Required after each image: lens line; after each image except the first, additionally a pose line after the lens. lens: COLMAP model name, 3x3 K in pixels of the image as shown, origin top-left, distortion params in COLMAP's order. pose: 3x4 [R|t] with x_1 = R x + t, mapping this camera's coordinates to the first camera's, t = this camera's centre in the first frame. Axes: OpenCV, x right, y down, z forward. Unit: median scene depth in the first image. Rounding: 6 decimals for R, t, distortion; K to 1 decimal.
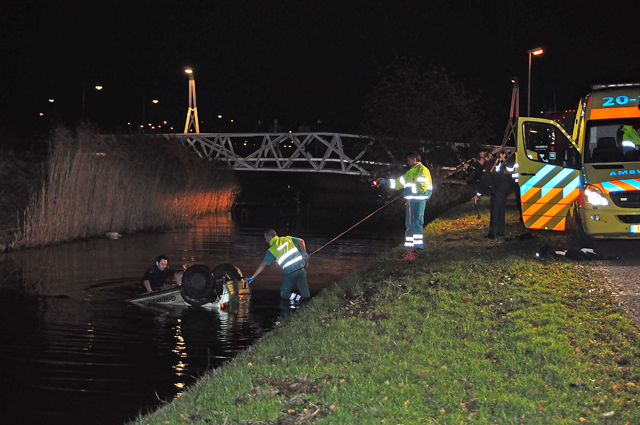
lens RADIAL K [[1317.3, 0, 320.0], [0, 1317.3, 212.5], [0, 0, 1]] dist [0.225361, 0.321870]
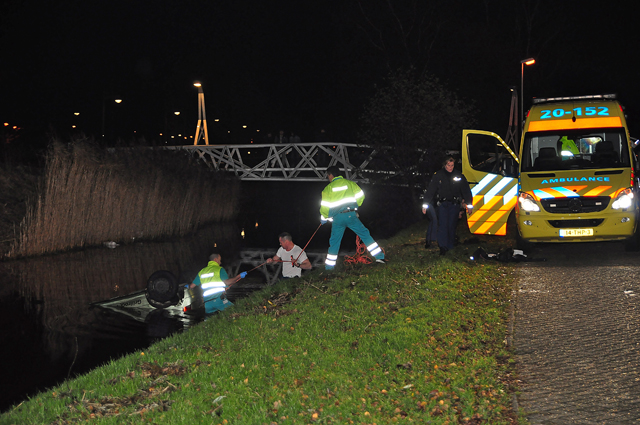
lens RADIAL K [[1317.3, 0, 320.0], [0, 1317.3, 212.5], [0, 0, 1]] dist [0.225361, 0.321870]
pose [[0.999563, -0.011232, -0.027328, 0.061645], [0.011067, 0.999920, -0.006201, 0.000307], [0.027395, 0.005896, 0.999607, -0.069142]]
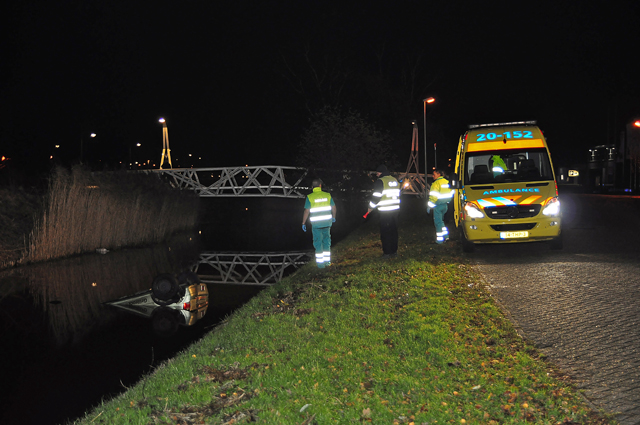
lens RADIAL K [[1014.4, 0, 320.0], [0, 1014.4, 212.5], [0, 0, 1]] dist [0.153389, -0.015090]
pose [[0.998494, -0.027097, 0.047700, 0.010382], [0.027753, 0.999528, -0.013150, -0.001501], [-0.047321, 0.014454, 0.998775, 0.018946]]
